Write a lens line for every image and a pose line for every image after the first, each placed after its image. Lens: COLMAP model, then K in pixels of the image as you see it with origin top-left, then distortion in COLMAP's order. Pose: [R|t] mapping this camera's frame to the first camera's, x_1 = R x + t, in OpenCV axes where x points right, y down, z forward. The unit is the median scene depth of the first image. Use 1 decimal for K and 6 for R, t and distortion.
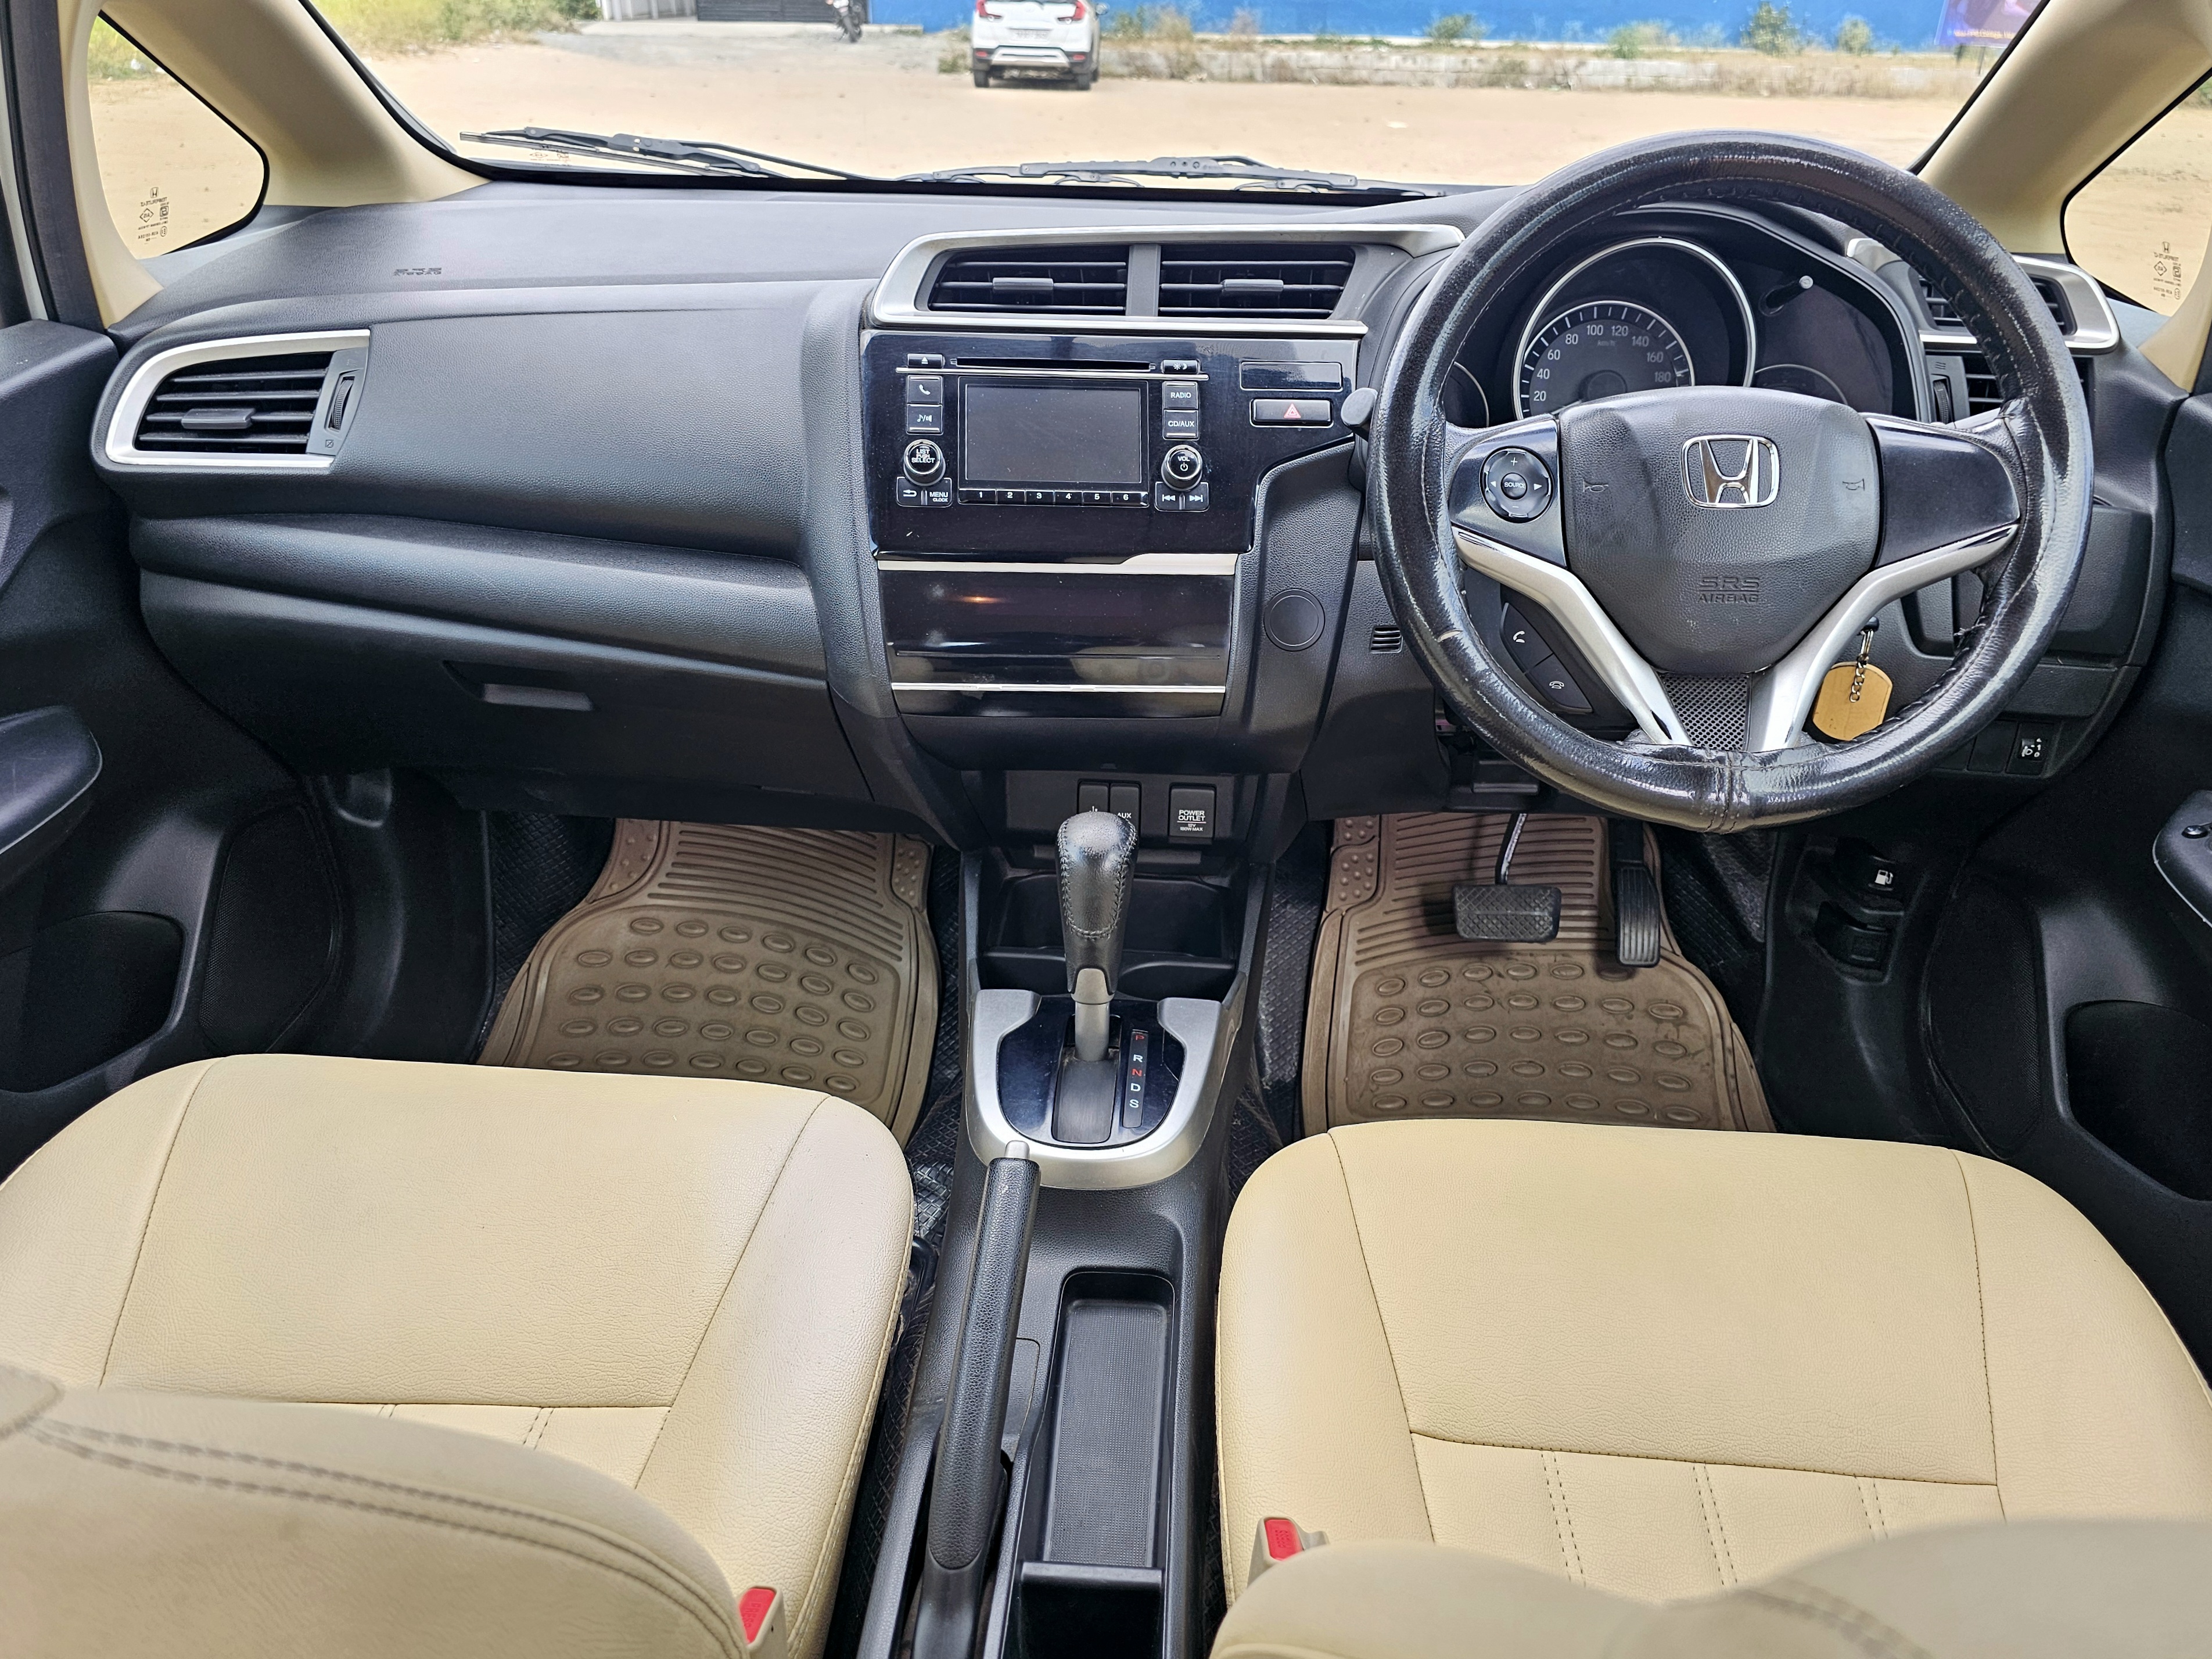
lens RADIAL K [[1540.3, 0, 1123.7], [0, 1540.3, 814.9], [0, 0, 1]] dist [0.014246, -0.001568]
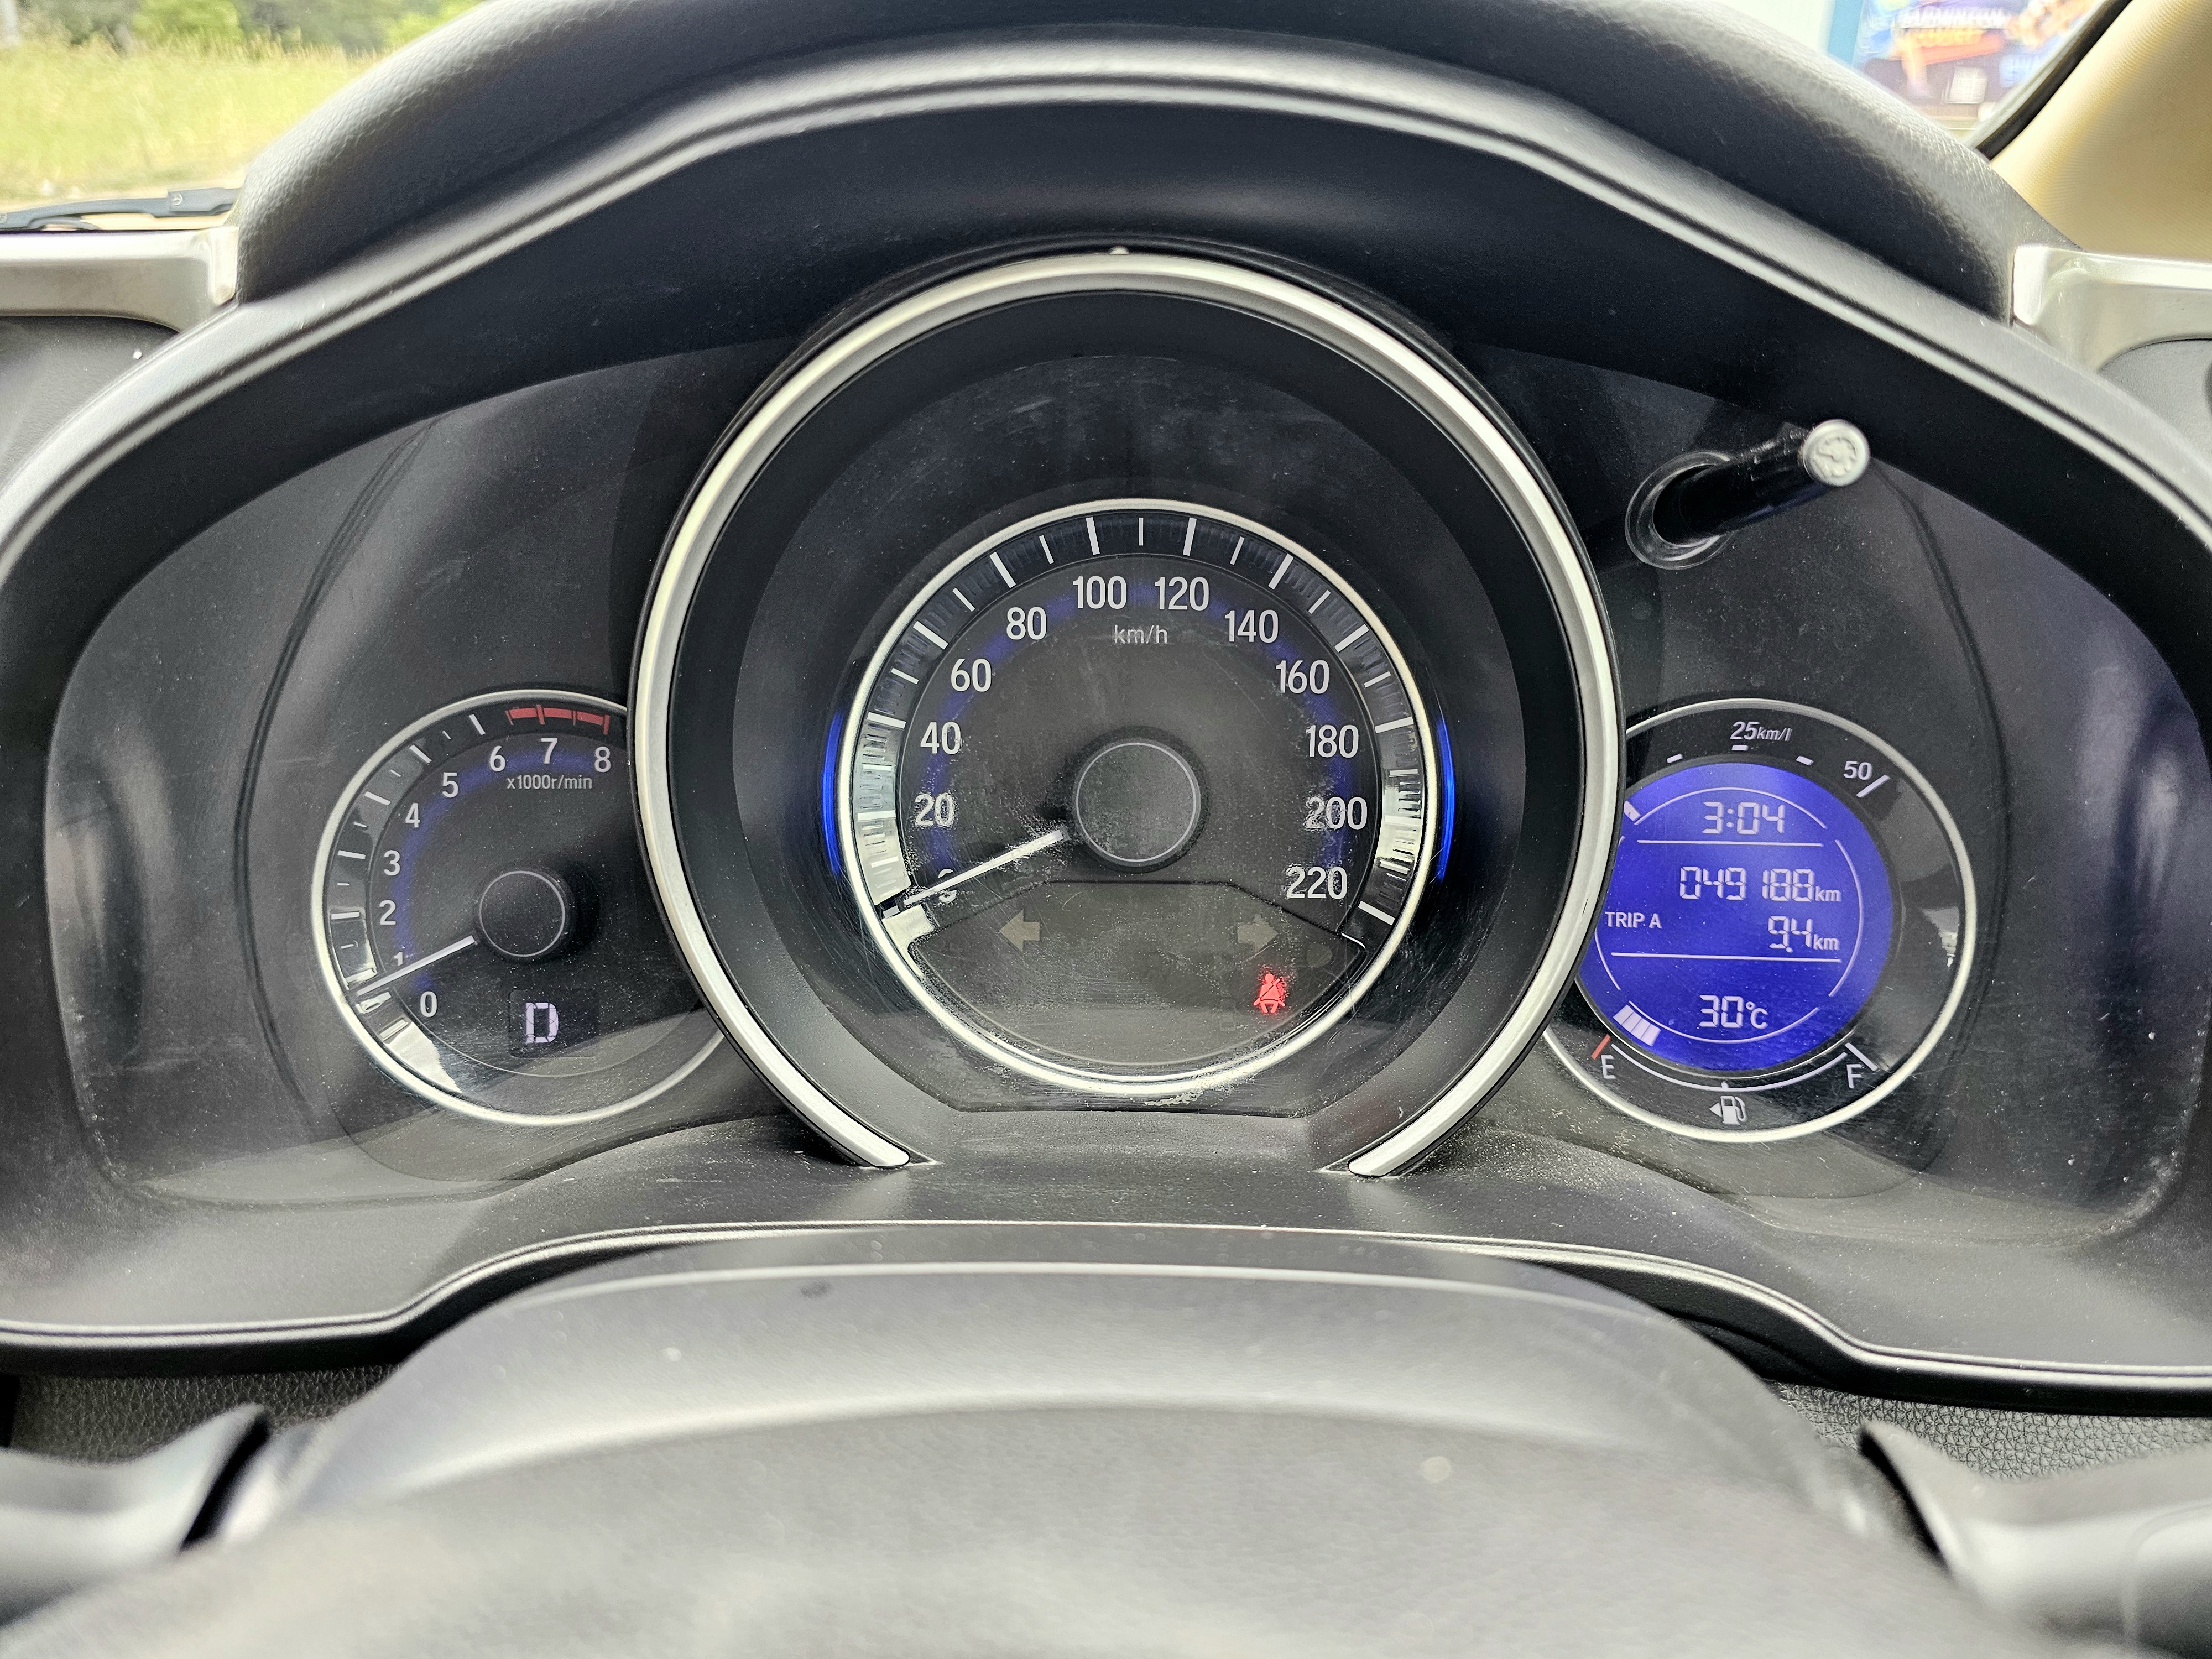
lens RADIAL K [[1483.6, 0, 1125.6], [0, 1483.6, 822.0], [0, 0, 1]] dist [0.003373, -0.001620]
pose [[0.999454, -0.032855, -0.003634, 0.331581], [0.032697, 0.998772, -0.037214, -0.277733], [0.004852, 0.037075, 0.999301, 0.769276]]
